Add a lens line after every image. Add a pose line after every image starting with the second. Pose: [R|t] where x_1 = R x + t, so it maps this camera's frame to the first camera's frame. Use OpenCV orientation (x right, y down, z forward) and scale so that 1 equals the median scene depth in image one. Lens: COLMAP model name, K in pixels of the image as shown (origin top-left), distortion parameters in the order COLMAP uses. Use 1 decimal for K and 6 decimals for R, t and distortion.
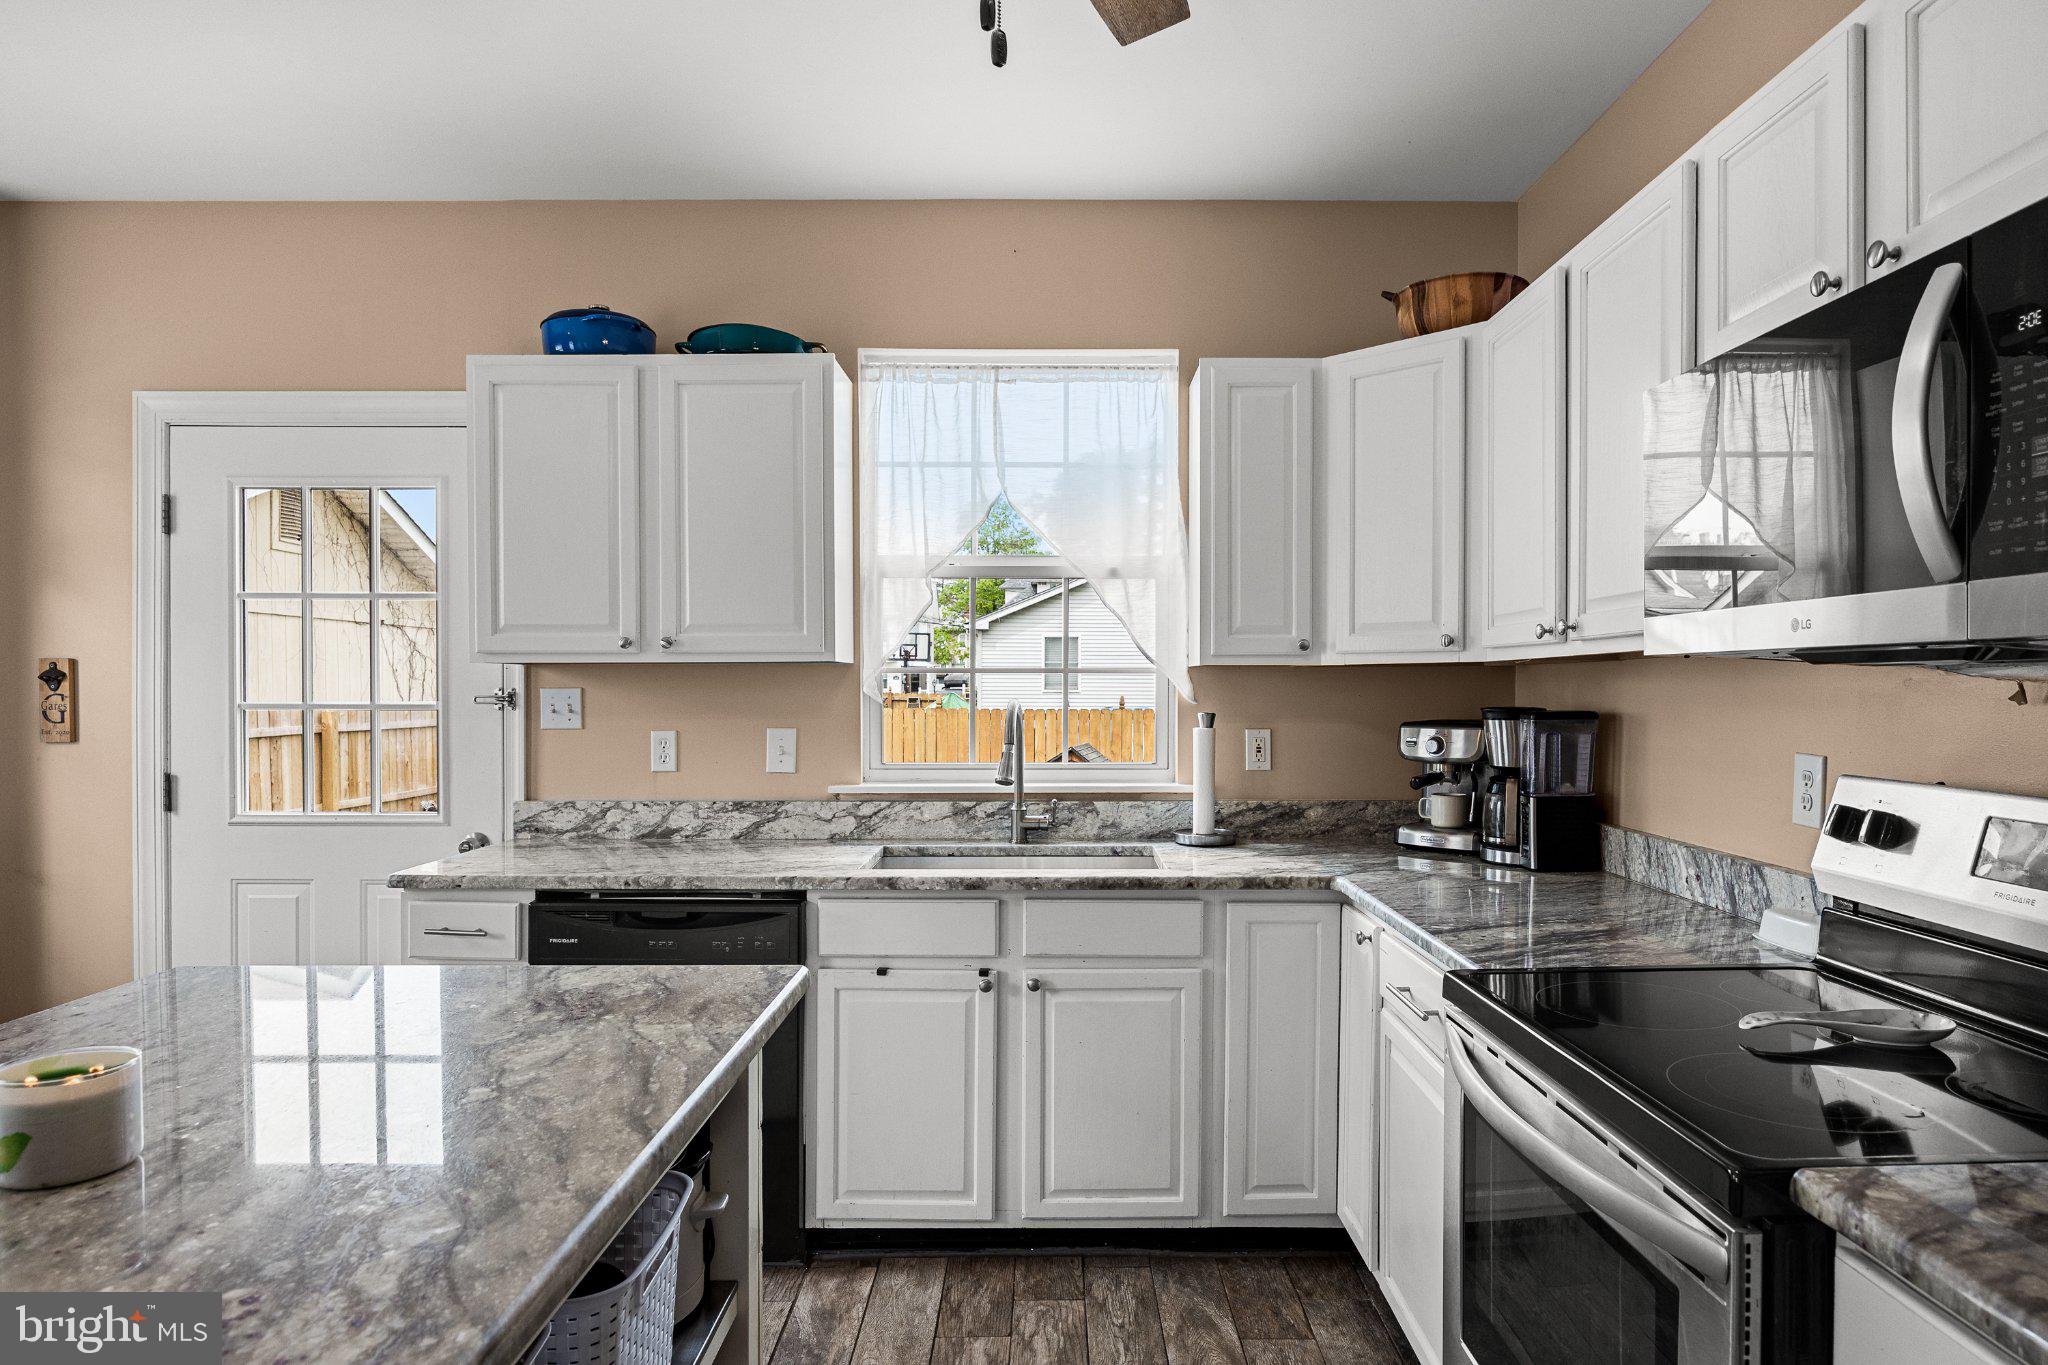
lens RADIAL K [[1214.9, 0, 1064.5], [0, 1214.9, 702.3], [0, 0, 1]] dist [-0.006378, -0.001720]
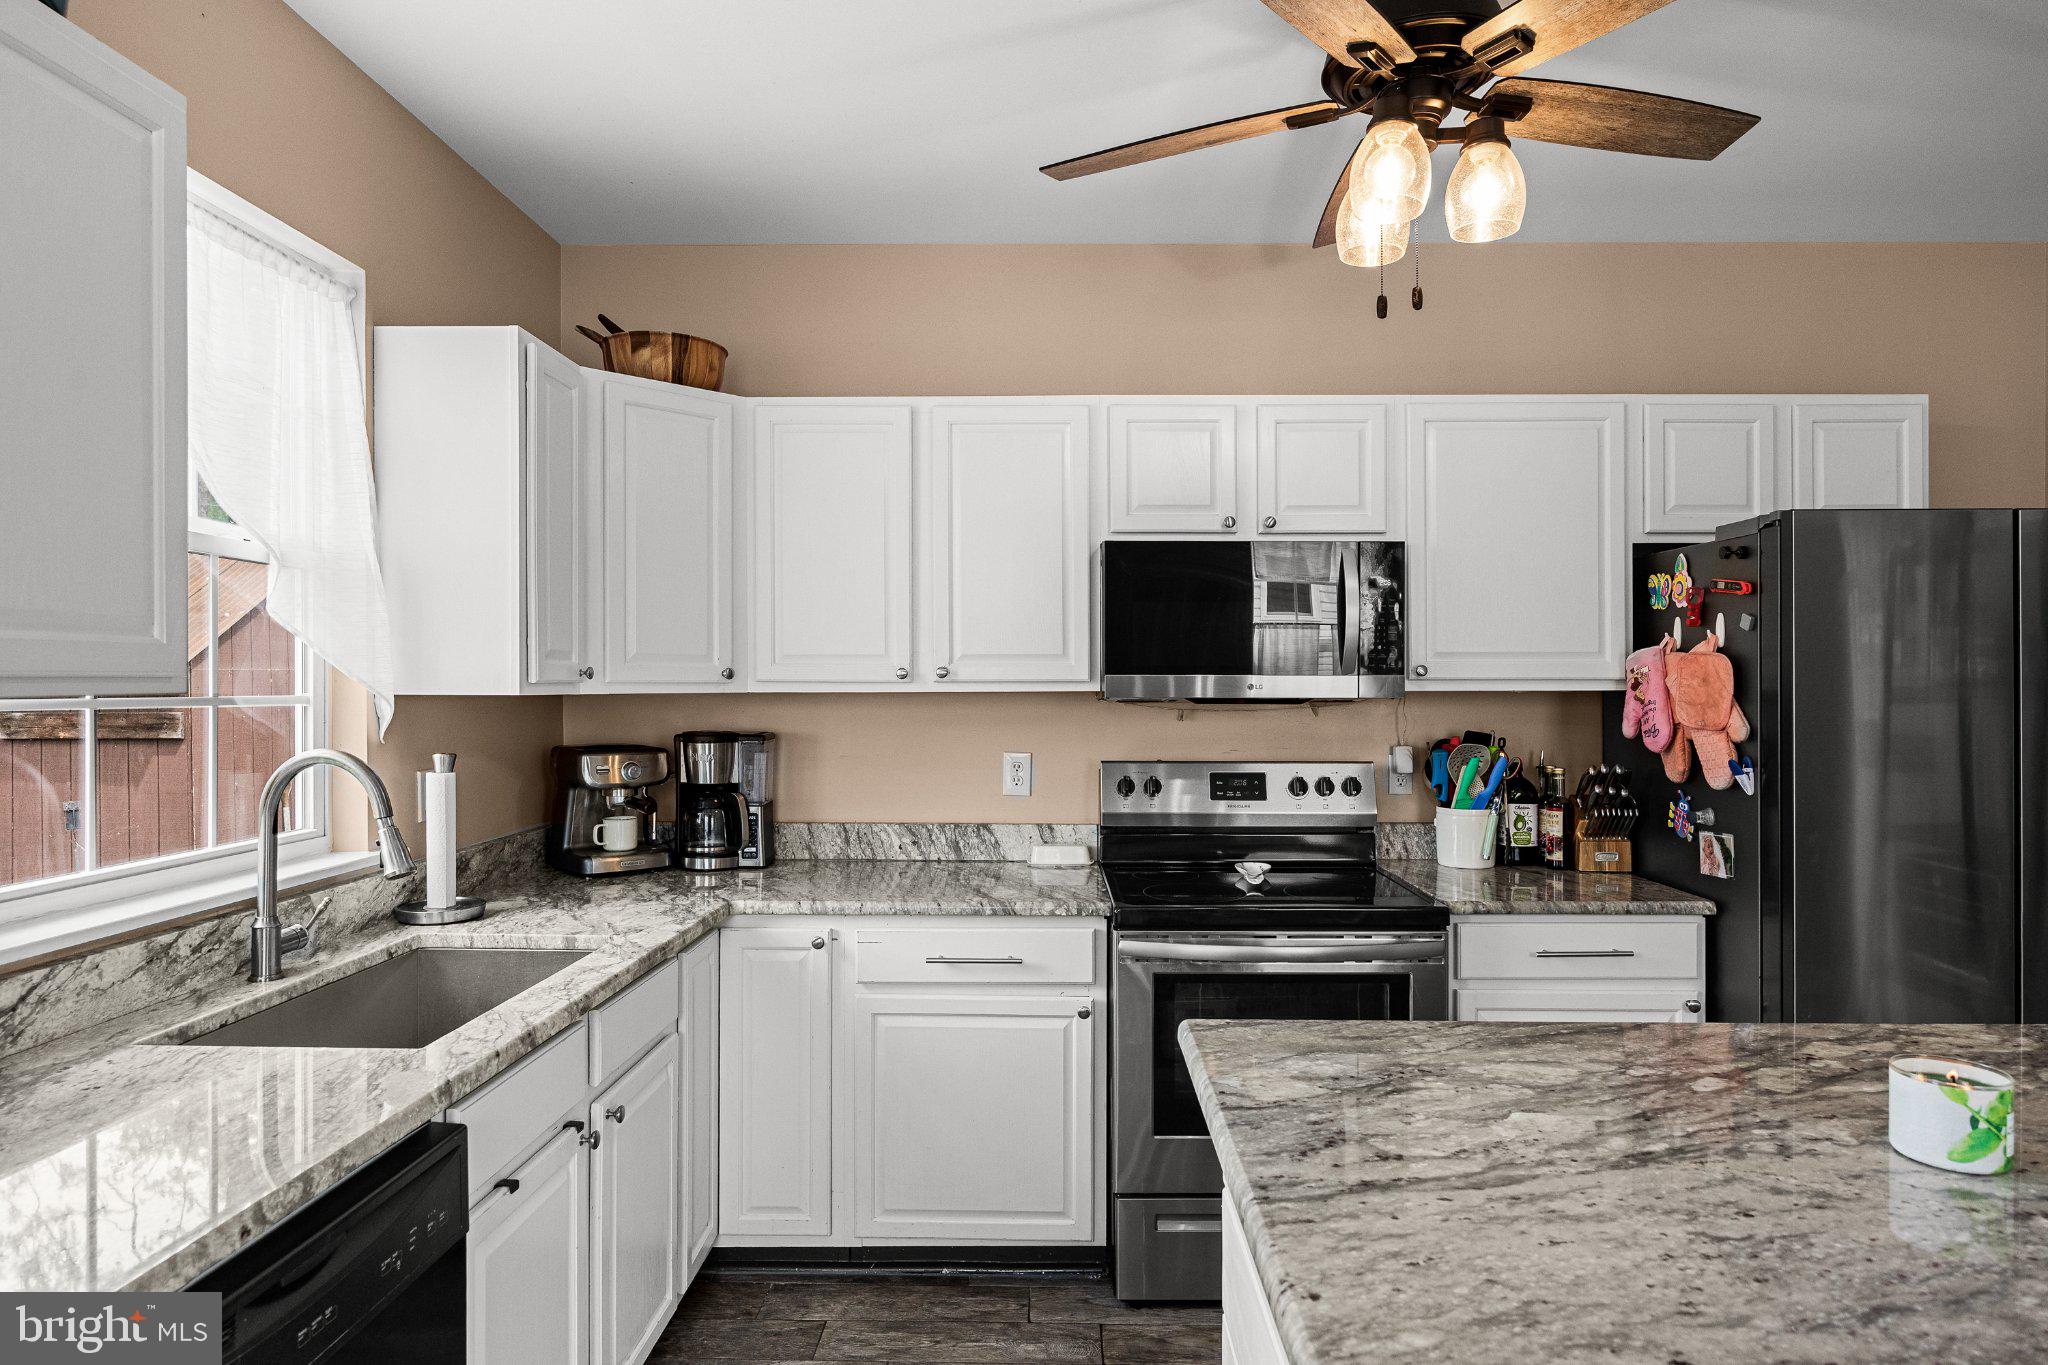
lens RADIAL K [[1153.8, 0, 1035.4], [0, 1153.8, 686.3], [0, 0, 1]] dist [-0.000834, -0.000873]
pose [[0.021695, 0.000028, 0.999765, -0.628269], [0.011164, 0.999938, -0.000271, -0.030932], [-0.999702, 0.011167, 0.021694, 0.593378]]
